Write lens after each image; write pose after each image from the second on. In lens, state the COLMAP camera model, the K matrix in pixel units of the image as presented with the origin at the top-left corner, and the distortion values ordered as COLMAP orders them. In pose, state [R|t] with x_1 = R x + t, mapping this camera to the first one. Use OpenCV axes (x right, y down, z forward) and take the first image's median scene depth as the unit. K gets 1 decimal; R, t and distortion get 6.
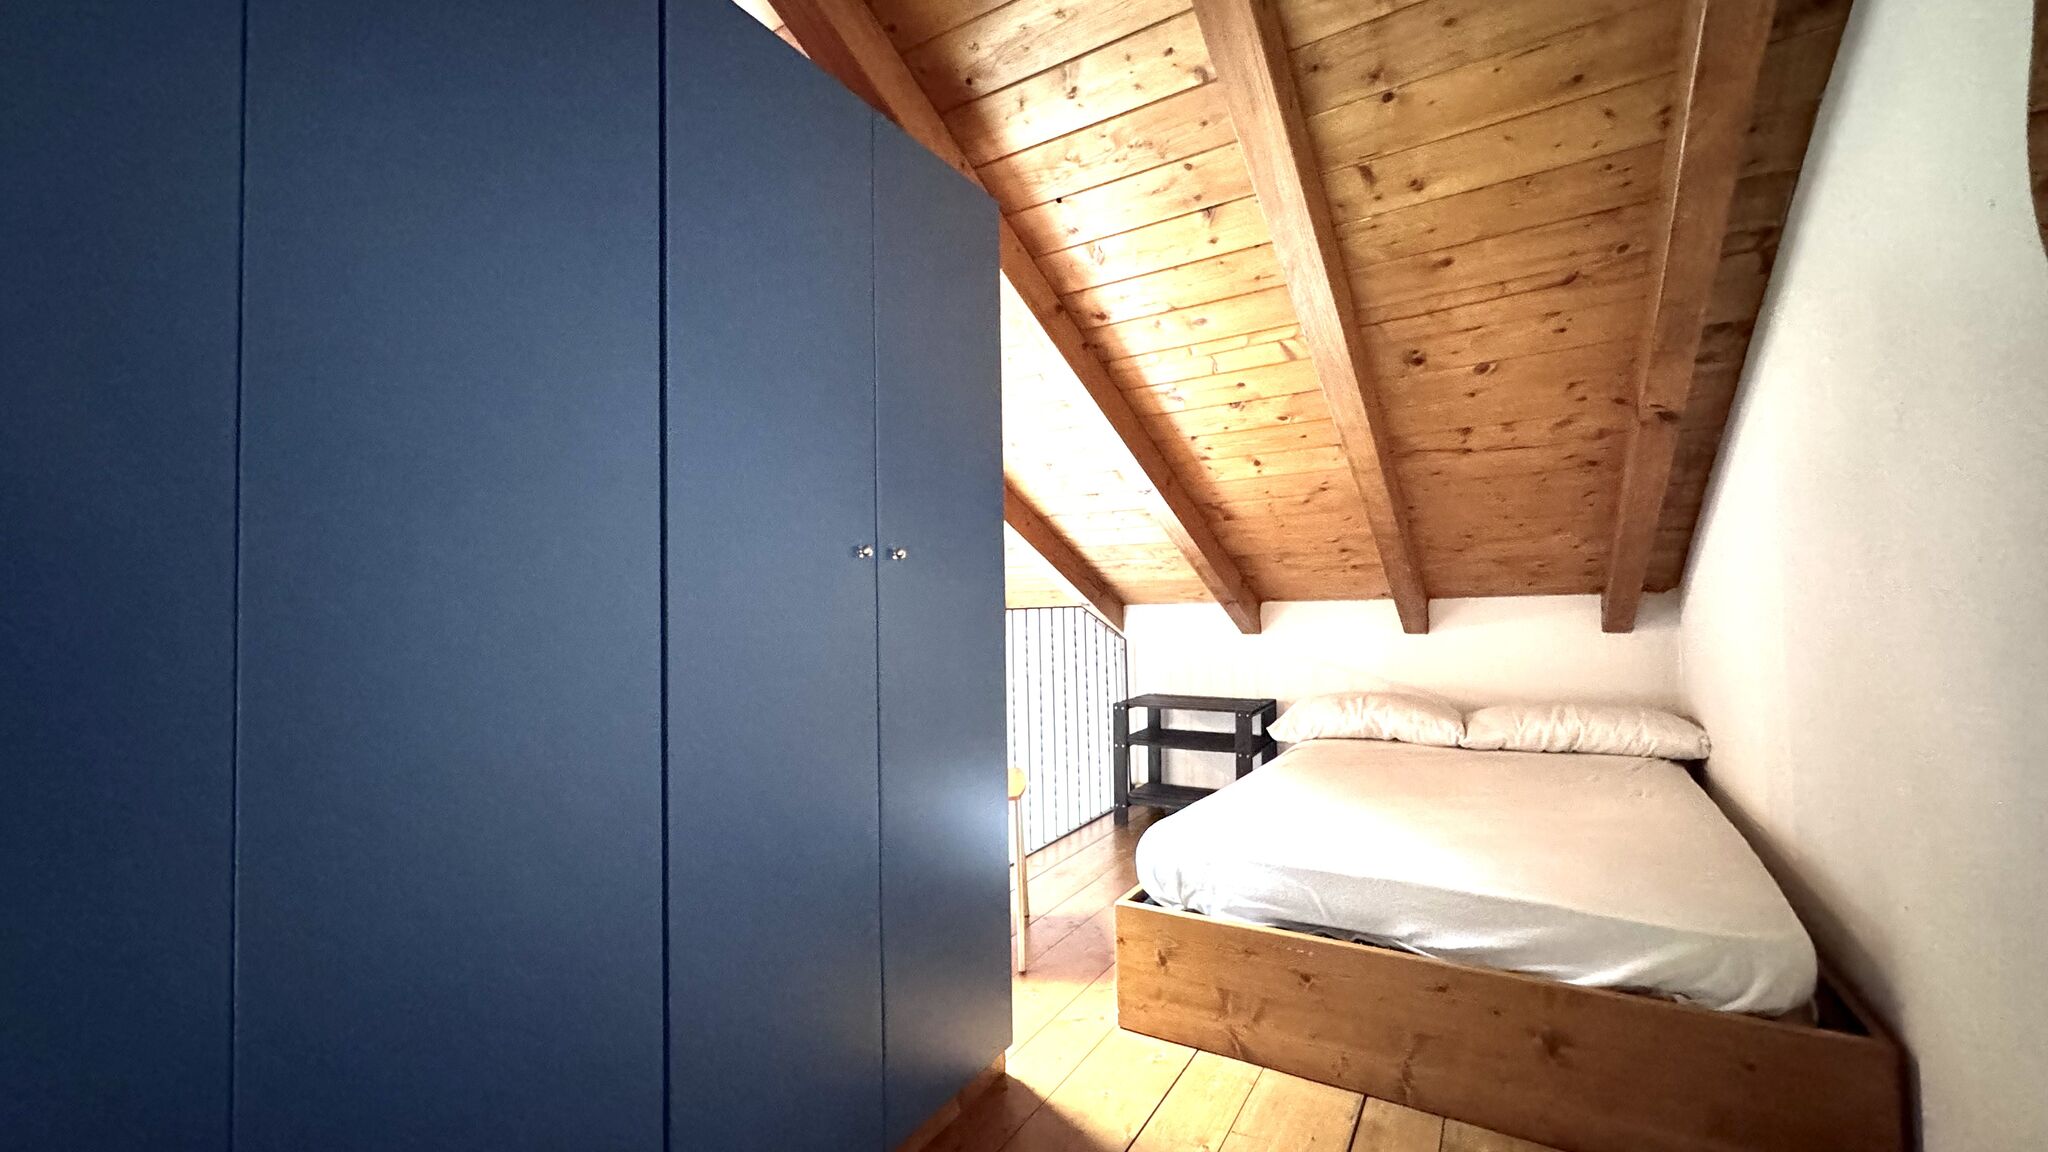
lens RADIAL K [[822.8, 0, 1024.0], [0, 822.8, 576.8], [0, 0, 1]] dist [-0.005565, 0.001039]
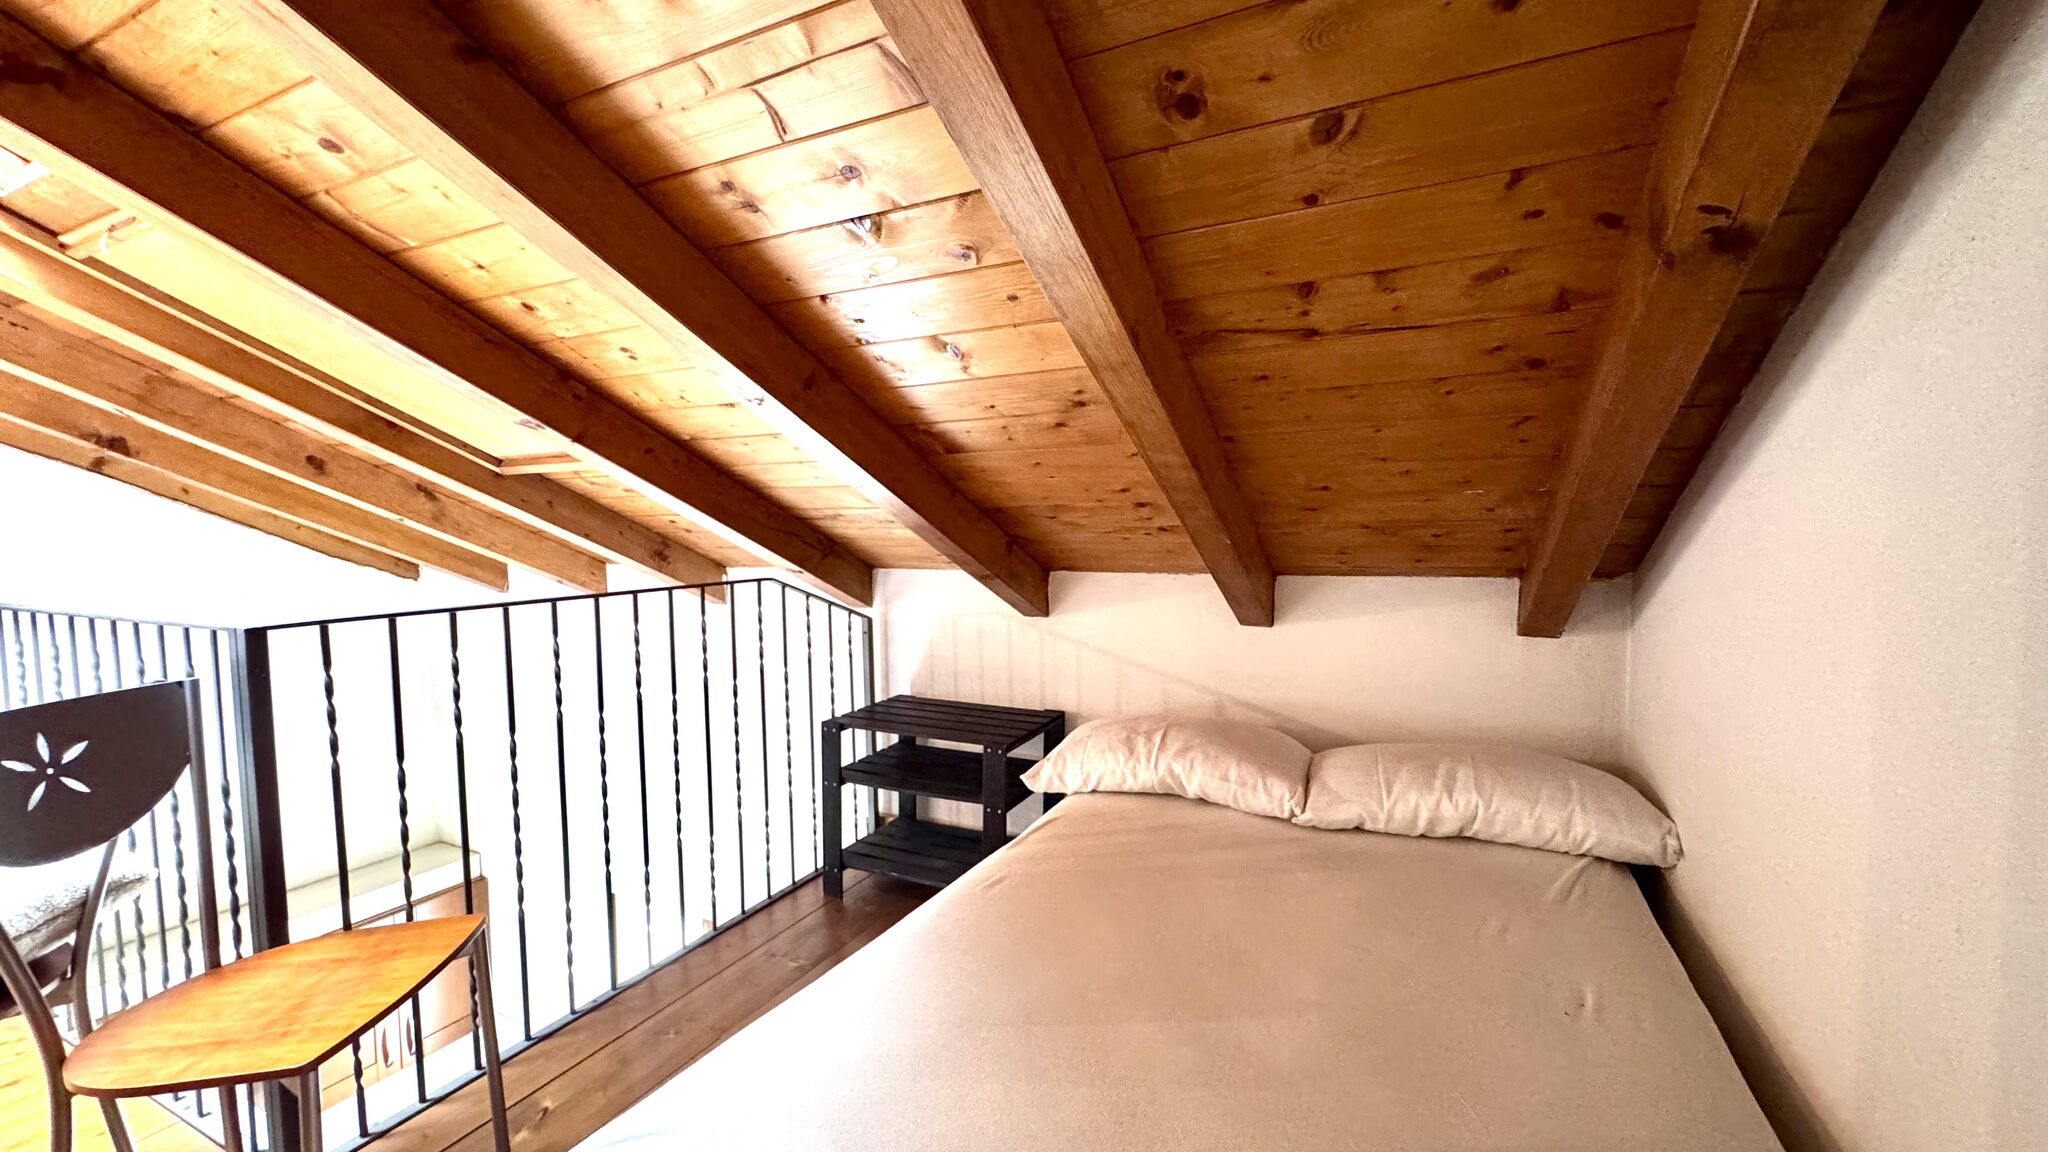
lens RADIAL K [[822.8, 0, 1023.3], [0, 822.8, 576.5], [0, 0, 1]] dist [-0.005565, 0.001039]
pose [[0.995702, 0.005915, 0.092426, 0.267553], [-0.014734, 0.995365, 0.095035, -0.040034], [-0.091436, -0.095988, 0.991174, 0.417715]]
